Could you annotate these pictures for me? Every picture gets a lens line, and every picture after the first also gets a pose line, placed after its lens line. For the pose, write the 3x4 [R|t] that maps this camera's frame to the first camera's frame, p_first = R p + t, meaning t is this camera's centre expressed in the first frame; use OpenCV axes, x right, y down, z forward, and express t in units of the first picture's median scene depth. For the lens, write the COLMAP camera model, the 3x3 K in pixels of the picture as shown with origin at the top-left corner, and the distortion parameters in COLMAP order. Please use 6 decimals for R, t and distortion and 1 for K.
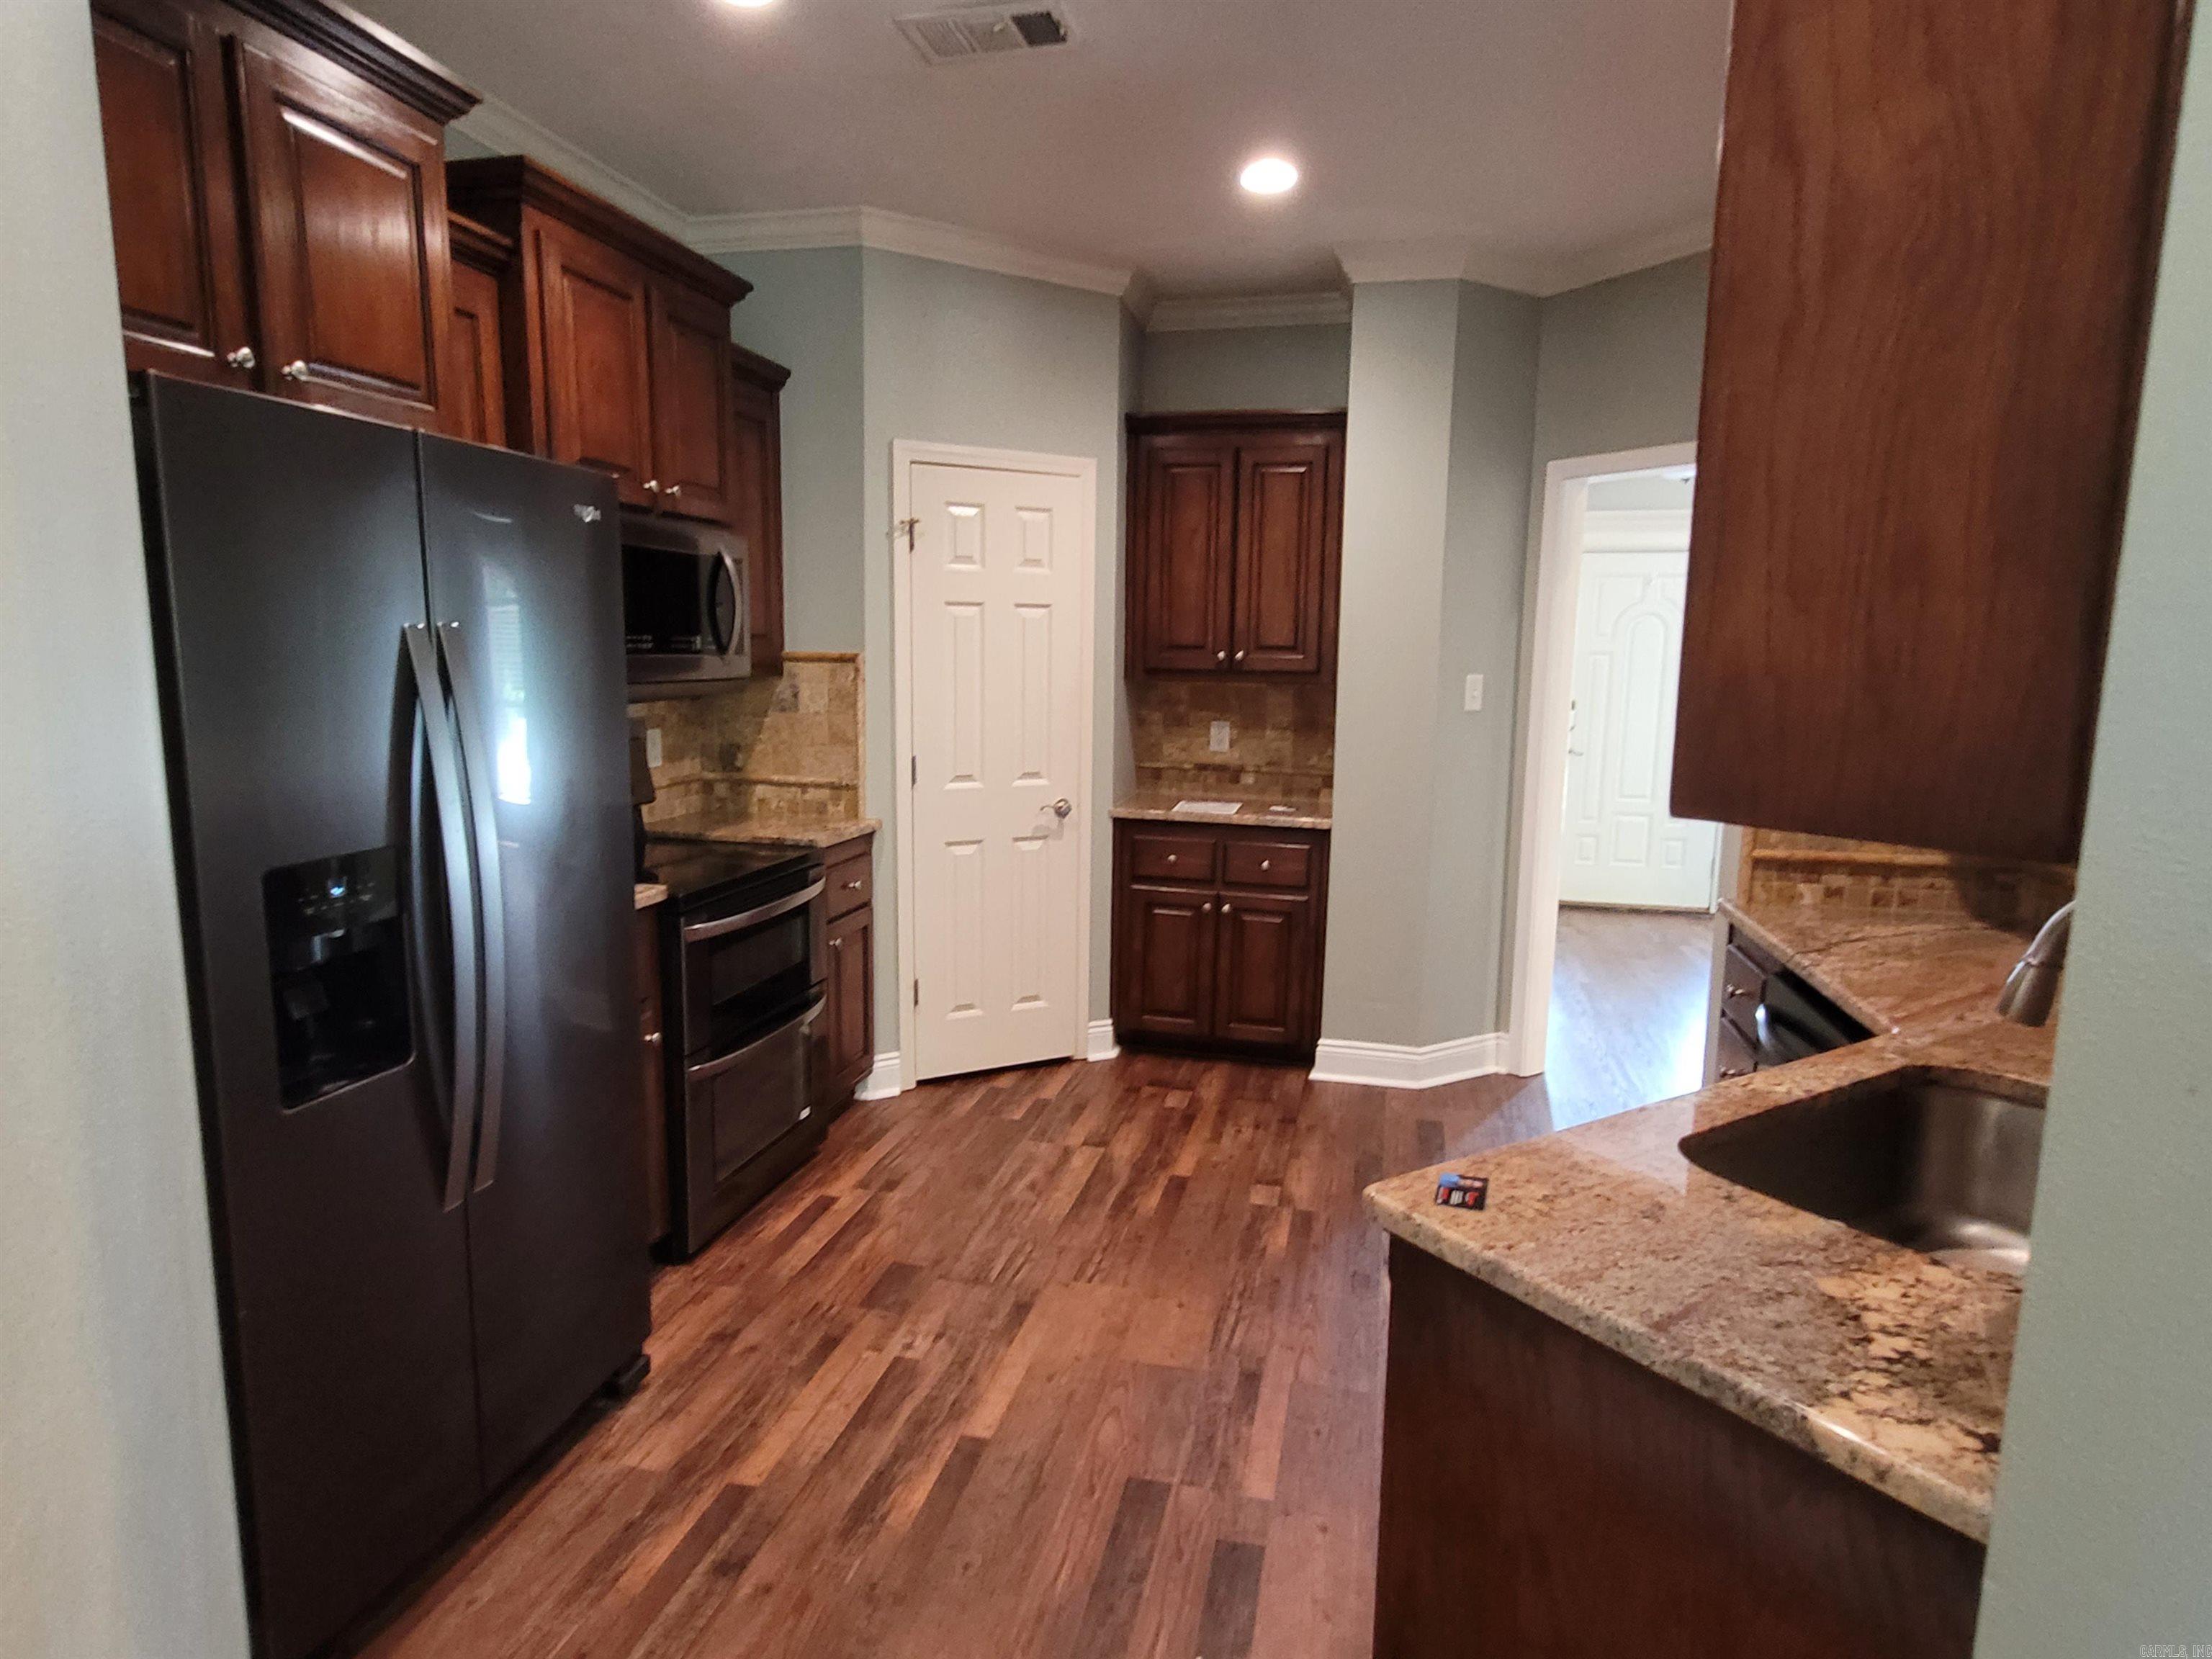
lens RADIAL K [[1264.9, 0, 1095.5], [0, 1264.9, 835.9], [0, 0, 1]] dist [-0.000254, 0.000158]
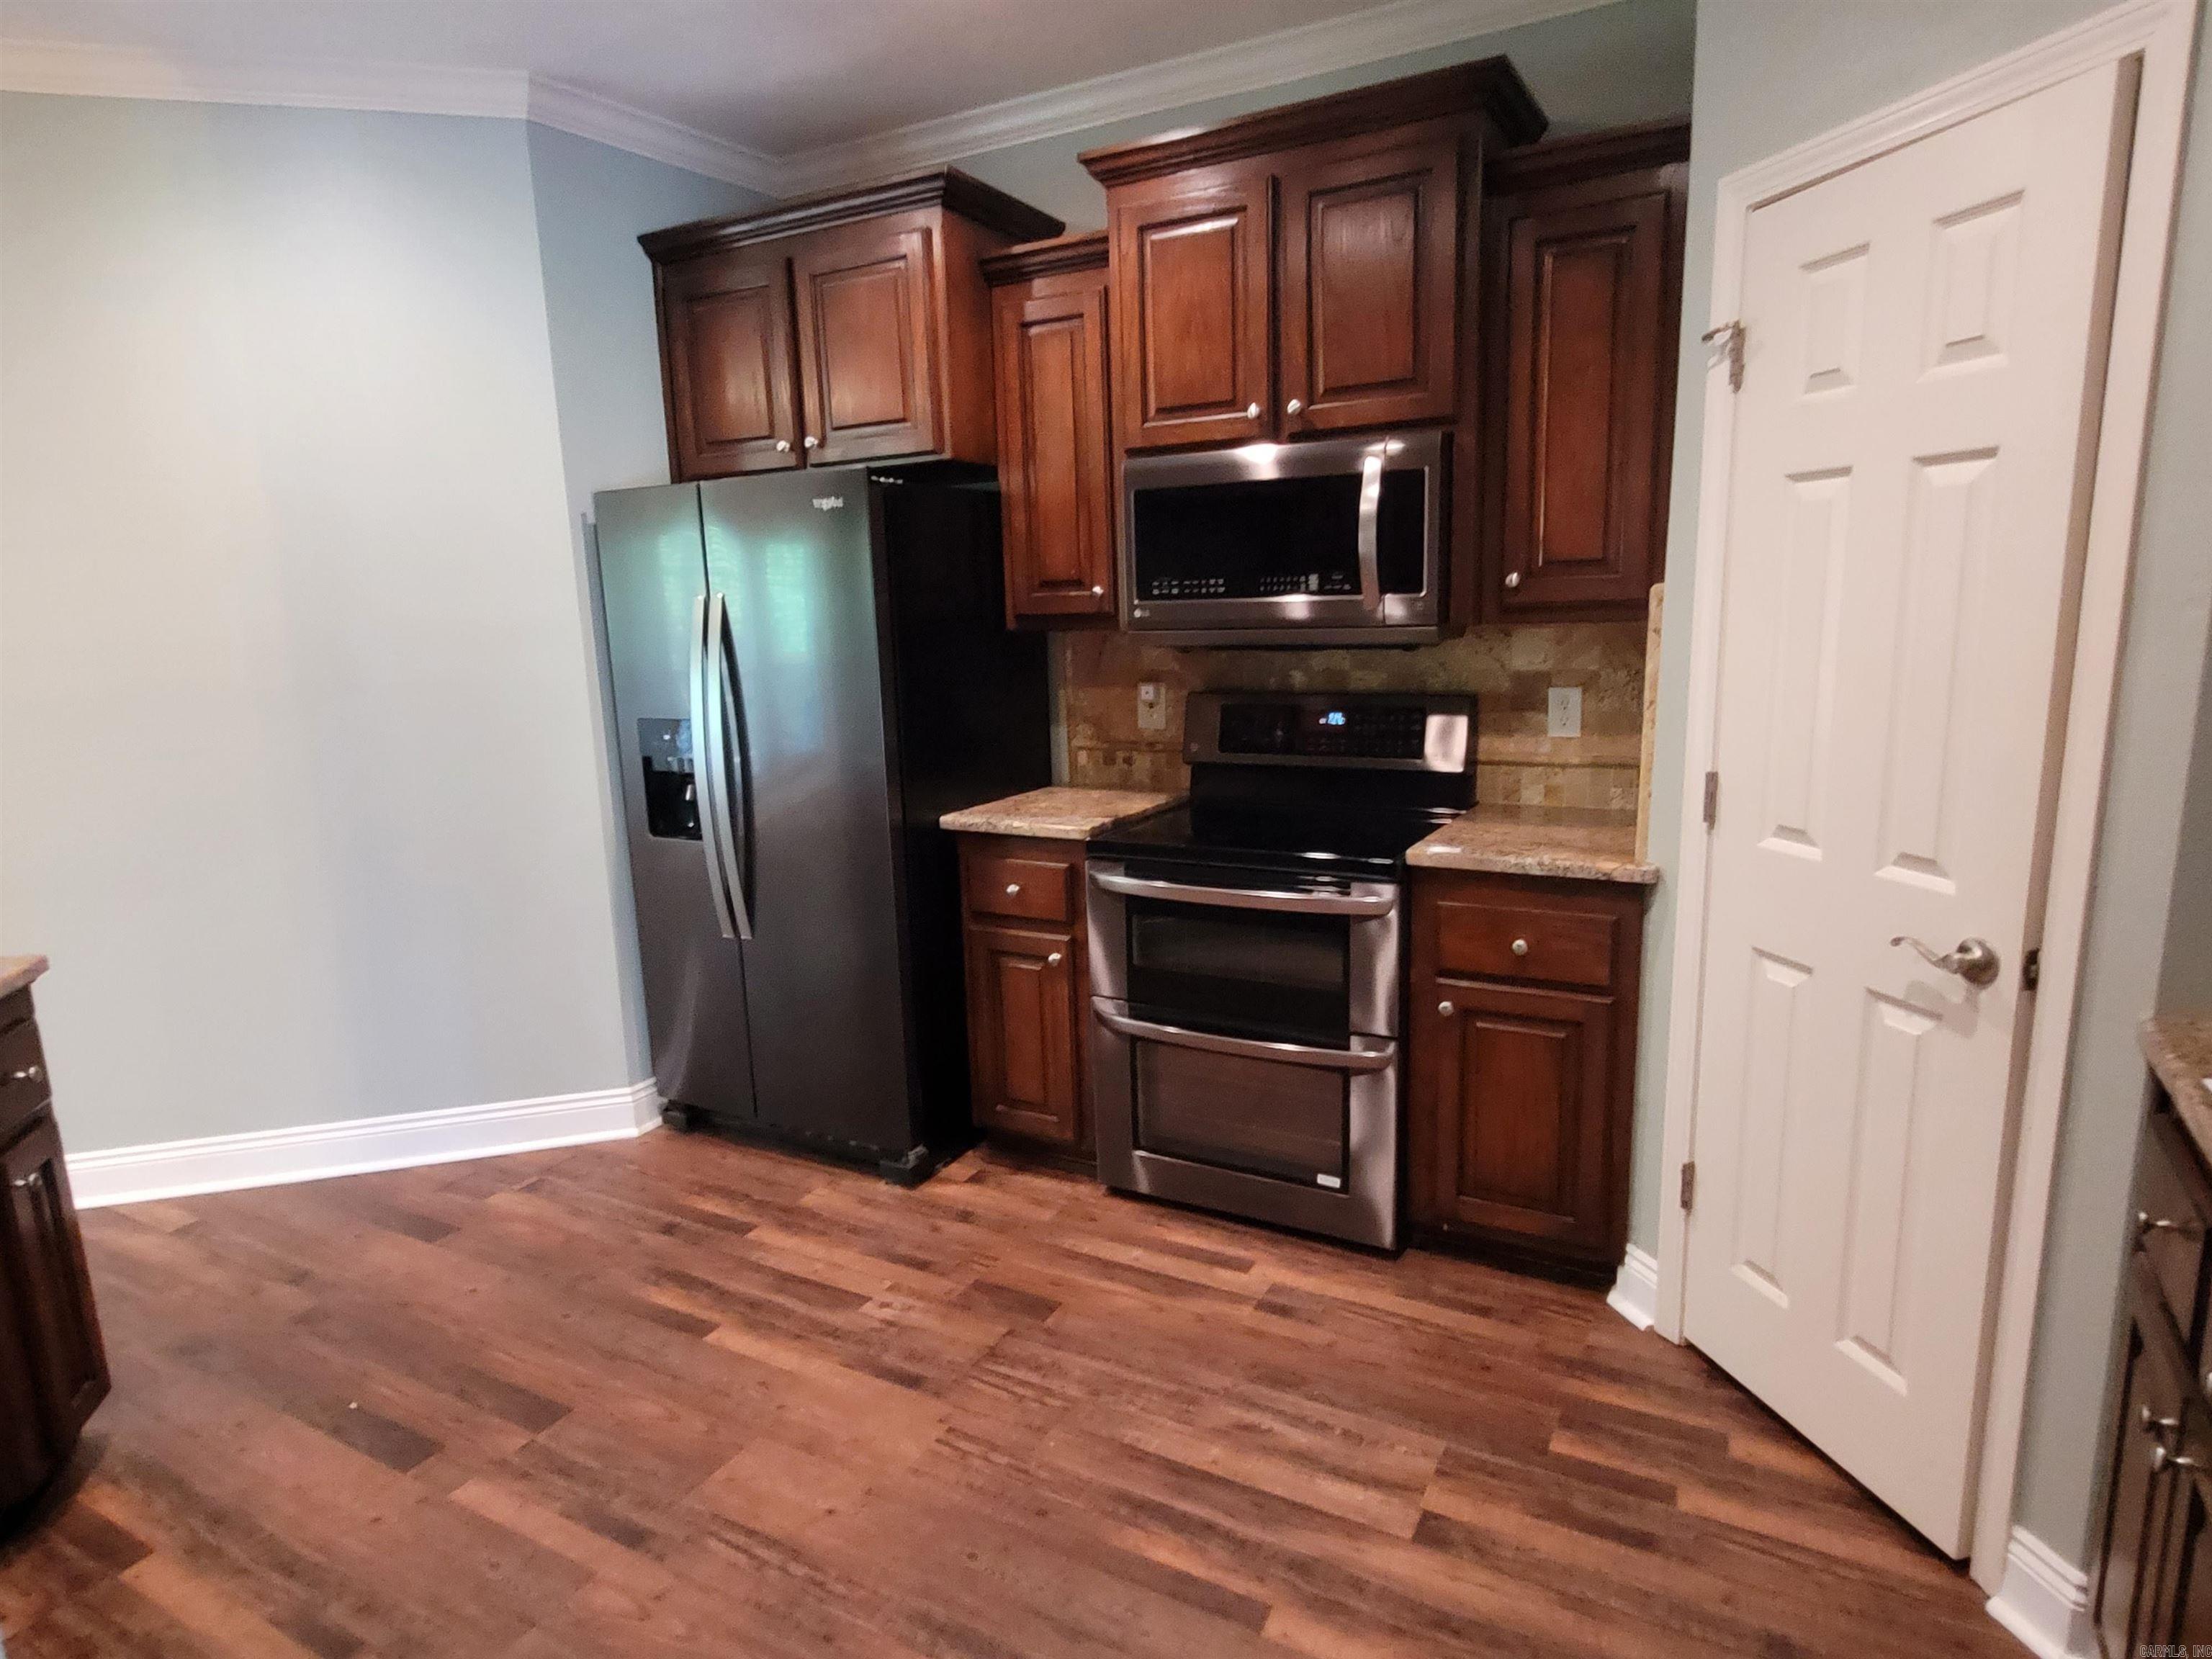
lens RADIAL K [[1264.9, 0, 1094.1], [0, 1264.9, 835.3], [0, 0, 1]] dist [-0.000254, 0.000158]
pose [[-0.274084, 0.174502, -0.945741, 0.639360], [-0.112182, 0.970885, 0.211653, -0.173455], [0.955140, 0.164106, -0.246528, 1.252527]]
